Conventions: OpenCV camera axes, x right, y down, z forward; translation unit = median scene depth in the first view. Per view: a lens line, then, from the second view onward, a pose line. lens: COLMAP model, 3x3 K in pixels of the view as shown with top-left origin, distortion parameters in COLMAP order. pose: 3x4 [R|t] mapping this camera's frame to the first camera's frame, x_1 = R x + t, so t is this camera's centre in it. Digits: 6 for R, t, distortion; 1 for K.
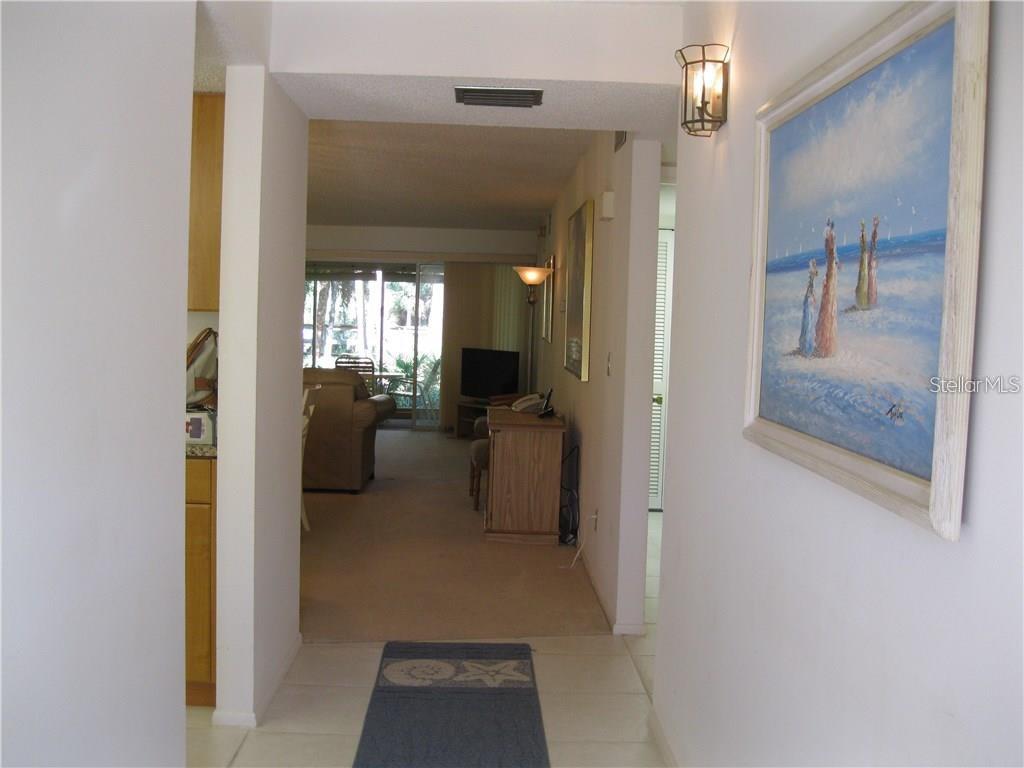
lens RADIAL K [[1057.7, 0, 512.1], [0, 1057.7, 383.5], [0, 0, 1]] dist [-0.101875, 0.000000]
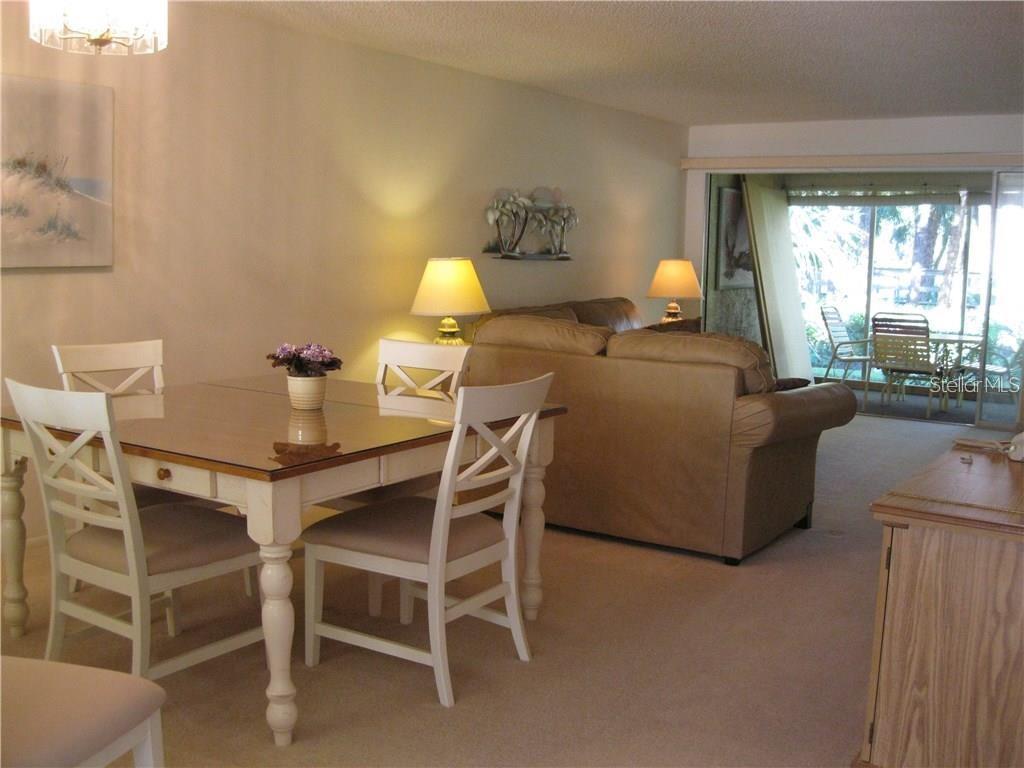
lens RADIAL K [[1057.7, 0, 511.3], [0, 1057.7, 385.7], [0, 0, 1]] dist [-0.101875, 0.000000]
pose [[0.812224, 0.059742, -0.580278, 0.069550], [-0.029680, 0.997686, 0.061172, -0.018850], [0.582590, -0.032462, 0.812118, 0.492674]]
